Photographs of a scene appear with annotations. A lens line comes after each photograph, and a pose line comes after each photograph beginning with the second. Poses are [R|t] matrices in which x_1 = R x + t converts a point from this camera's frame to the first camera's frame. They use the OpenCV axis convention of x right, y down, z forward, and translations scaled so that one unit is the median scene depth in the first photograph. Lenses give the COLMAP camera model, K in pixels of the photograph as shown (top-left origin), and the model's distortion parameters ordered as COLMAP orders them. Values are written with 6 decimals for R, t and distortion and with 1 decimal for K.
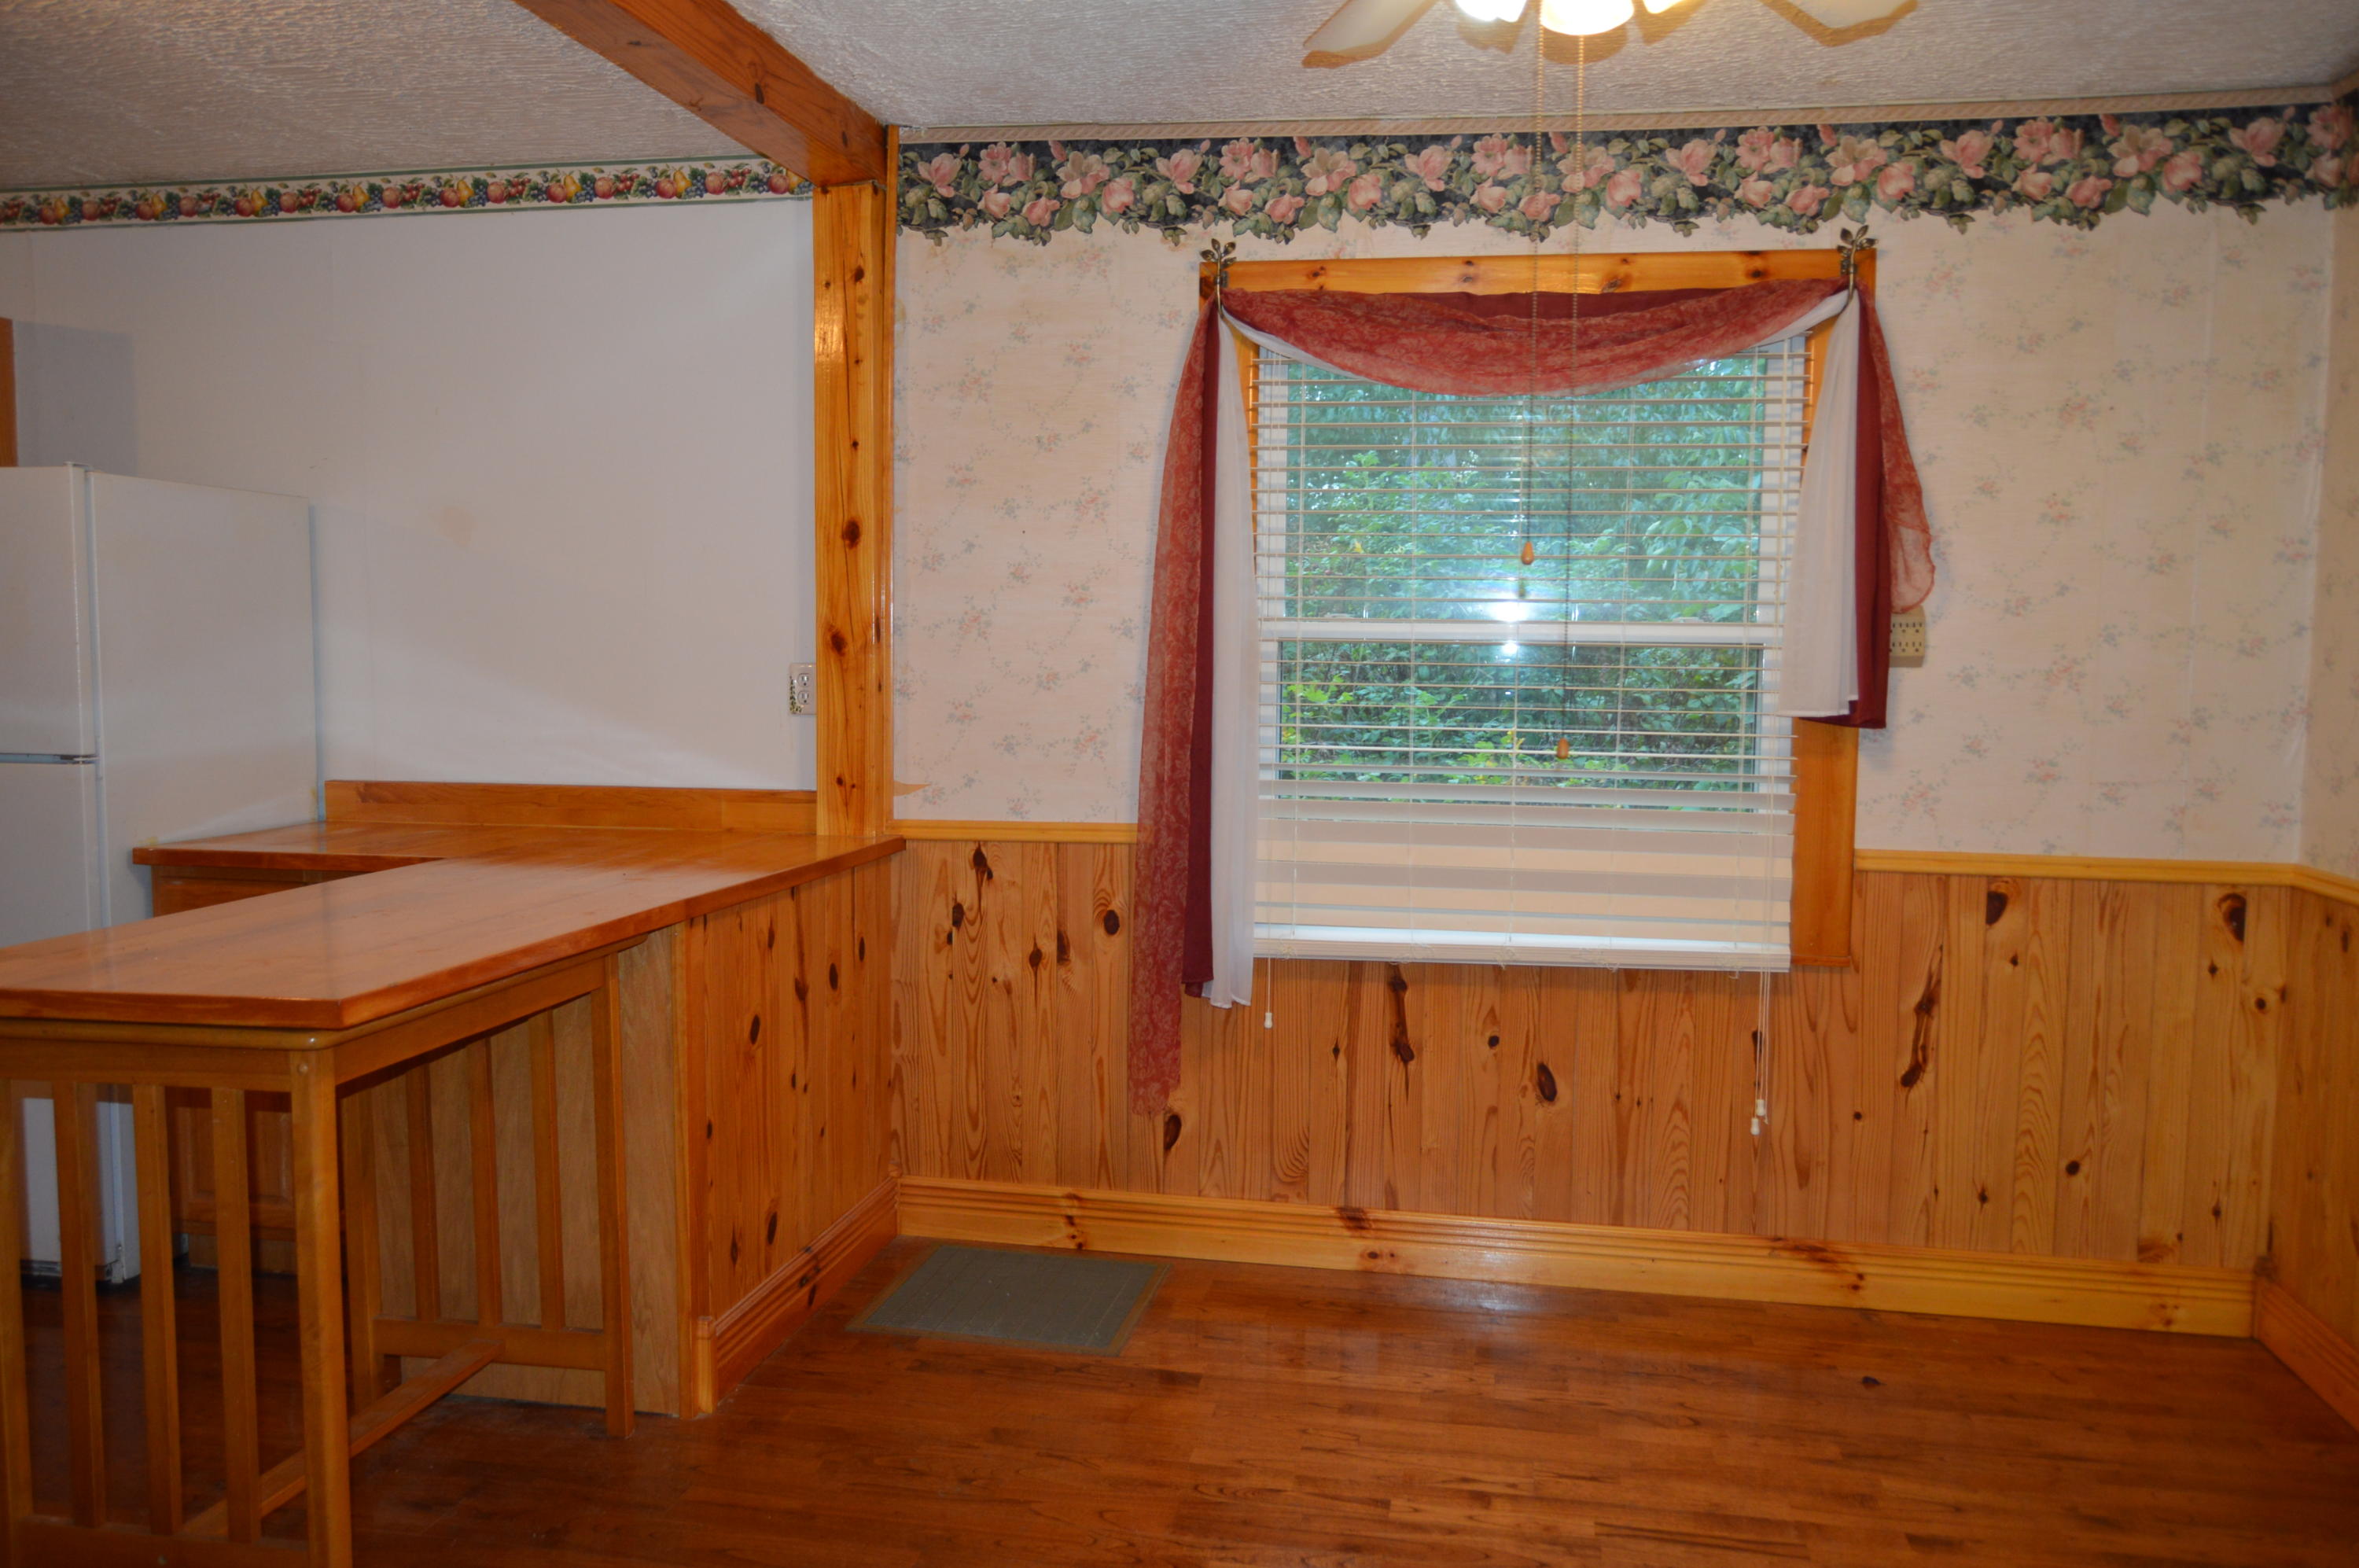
lens RADIAL K [[1858.4, 0, 1171.3], [0, 1858.4, 796.1], [0, 0, 1]] dist [-0.019669, 0.012136]
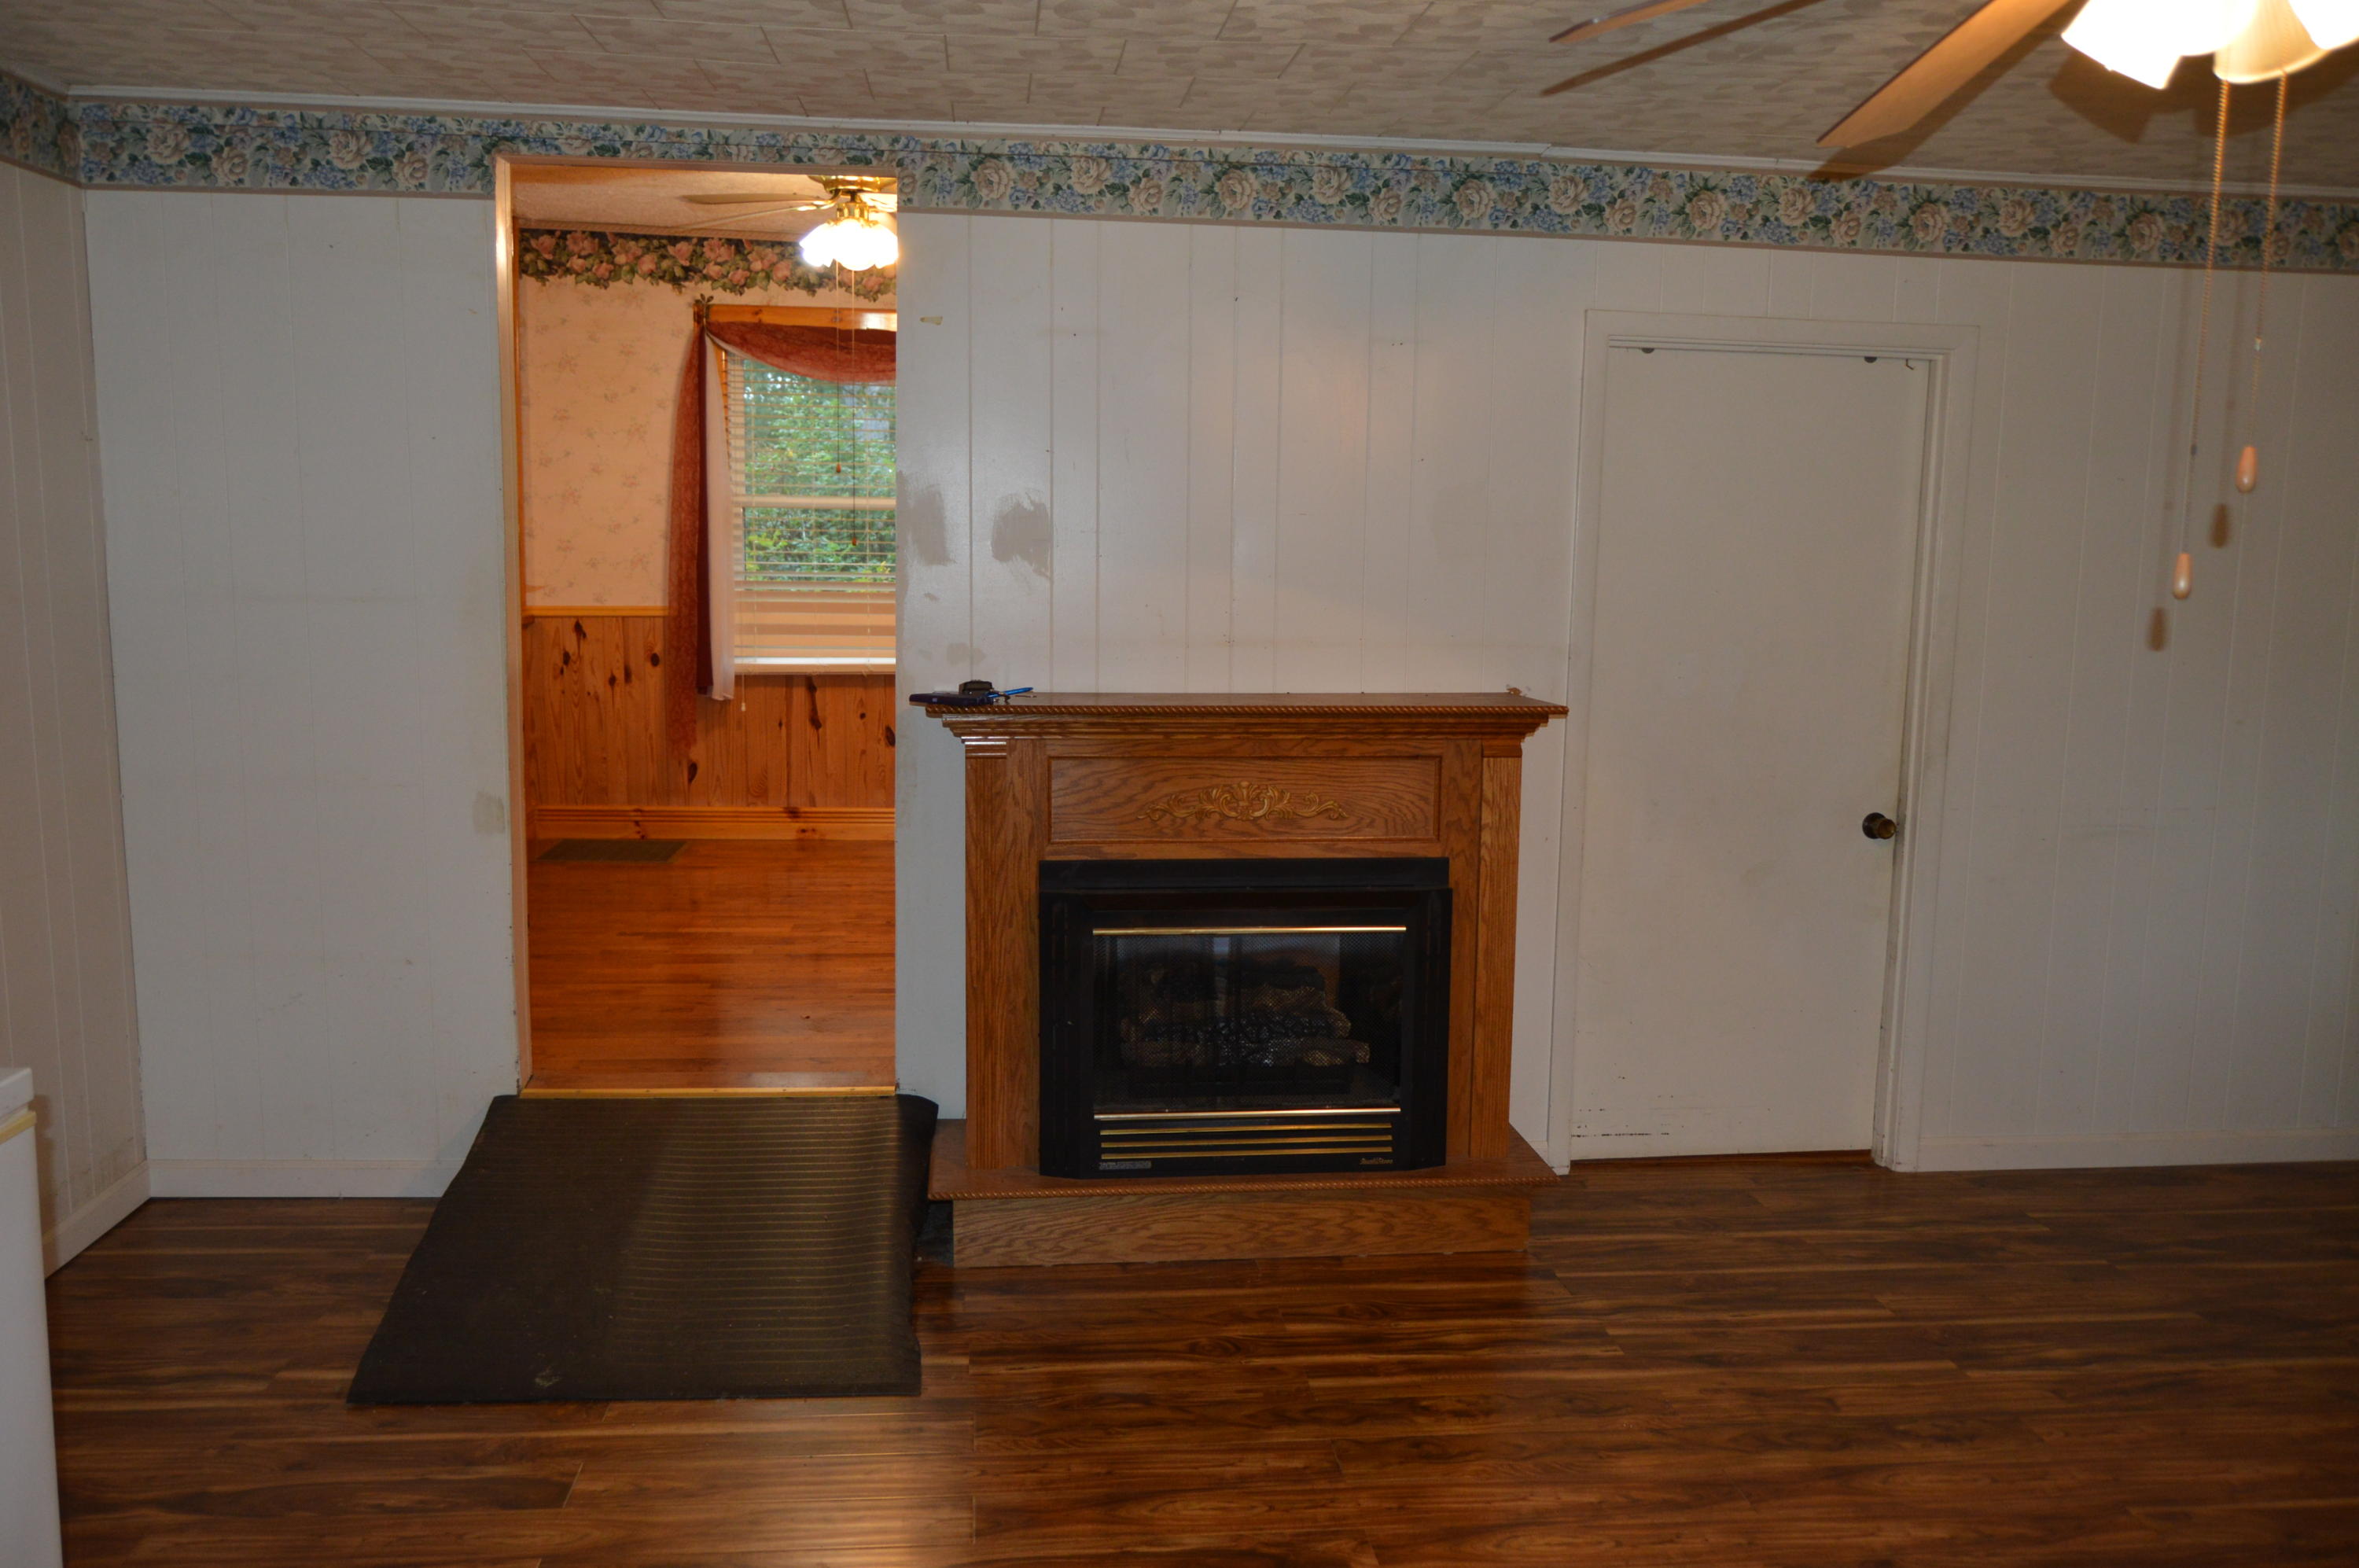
lens RADIAL K [[1858.4, 0, 1191.2], [0, 1858.4, 797.5], [0, 0, 1]] dist [-0.019669, 0.012136]
pose [[0.959072, -0.033998, 0.281114, -0.045111], [0.015114, 0.997497, 0.069074, 0.087197], [-0.282759, -0.061999, 0.957185, -0.950856]]
